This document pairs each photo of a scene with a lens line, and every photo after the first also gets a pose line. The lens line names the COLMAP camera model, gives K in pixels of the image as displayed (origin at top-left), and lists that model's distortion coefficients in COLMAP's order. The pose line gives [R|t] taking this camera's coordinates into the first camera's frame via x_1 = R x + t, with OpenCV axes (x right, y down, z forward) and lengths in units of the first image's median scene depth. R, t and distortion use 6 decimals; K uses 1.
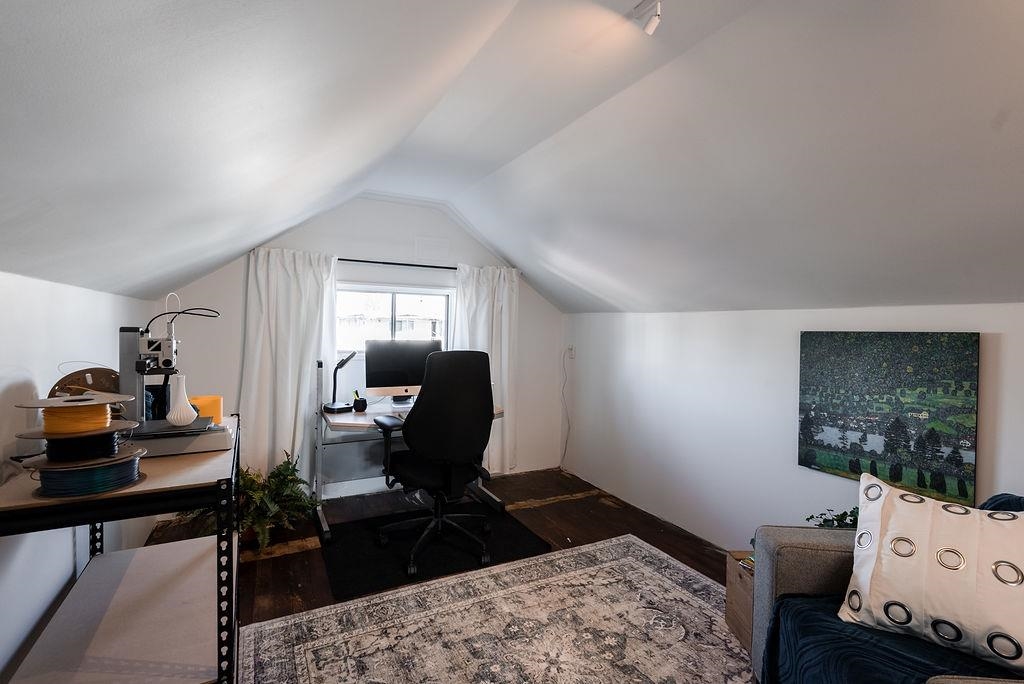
lens RADIAL K [[483.6, 0, 513.4], [0, 483.6, 330.4], [0, 0, 1]] dist [-0.001360, 0.000202]
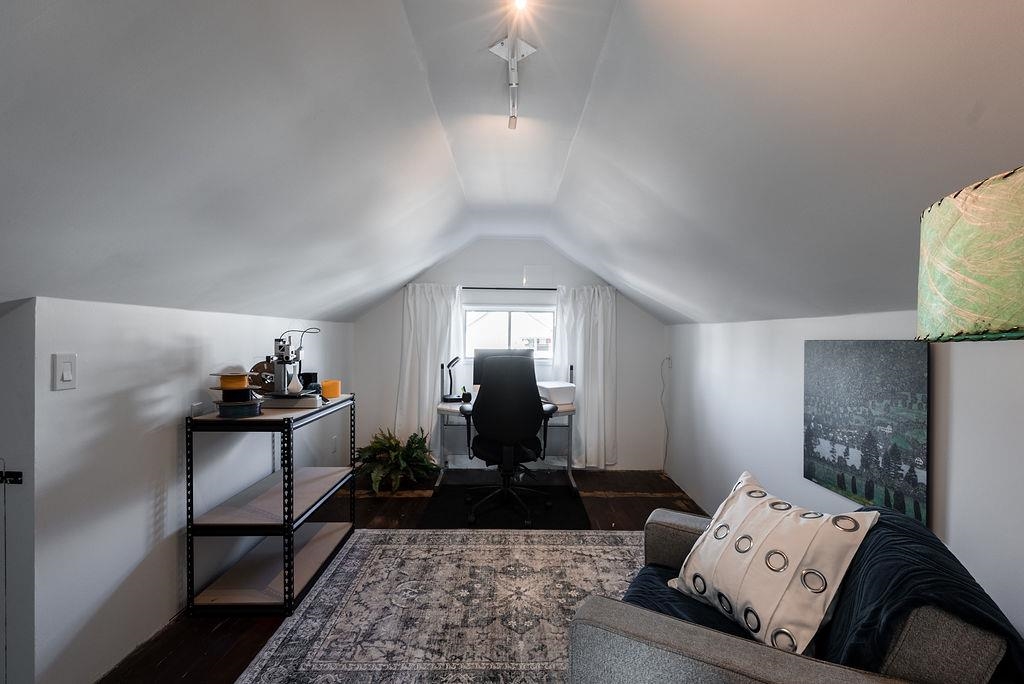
lens RADIAL K [[467.2, 0, 514.1], [0, 467.2, 333.0], [0, 0, 1]] dist [-0.000507, 0.000424]
pose [[0.888286, -0.011253, -0.459152, 0.546126], [0.001528, 0.999767, -0.021547, 0.007102], [0.459287, 0.018438, 0.888096, -0.118611]]
